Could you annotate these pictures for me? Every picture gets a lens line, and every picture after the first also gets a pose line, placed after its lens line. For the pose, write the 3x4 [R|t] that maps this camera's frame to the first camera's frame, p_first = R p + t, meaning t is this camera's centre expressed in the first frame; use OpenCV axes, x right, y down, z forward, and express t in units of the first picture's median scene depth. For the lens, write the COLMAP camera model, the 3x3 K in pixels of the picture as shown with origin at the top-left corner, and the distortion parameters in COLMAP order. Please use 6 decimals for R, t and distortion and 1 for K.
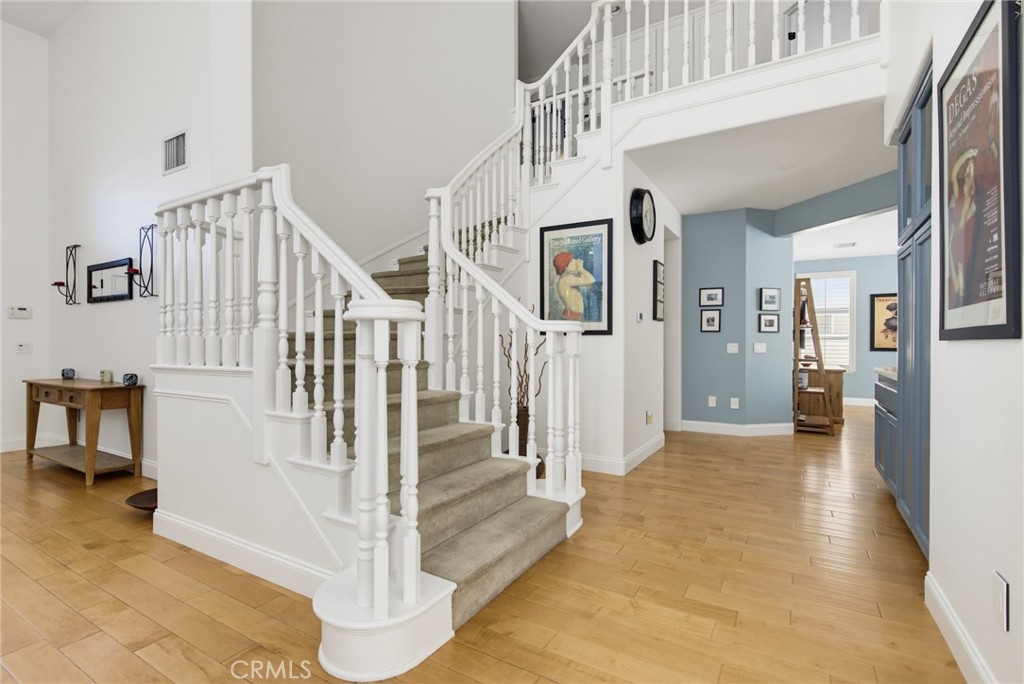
lens RADIAL K [[466.3, 0, 524.0], [0, 466.3, 345.2], [0, 0, 1]] dist [0.003231, -0.000232]
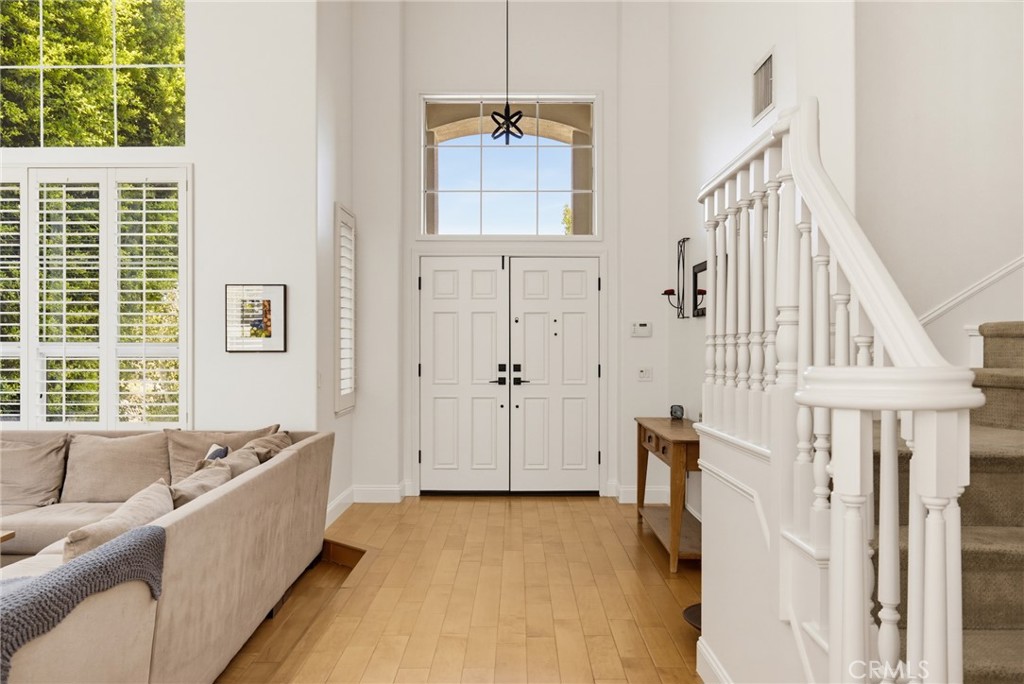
lens RADIAL K [[870.7, 0, 505.3], [0, 870.7, 343.5], [0, 0, 1]] dist [-0.012281, 0.013367]
pose [[0.494316, -0.004437, -0.869271, 0.097028], [-0.004617, 0.999959, -0.007729, -0.035960], [0.869270, 0.007834, 0.494276, 0.074022]]
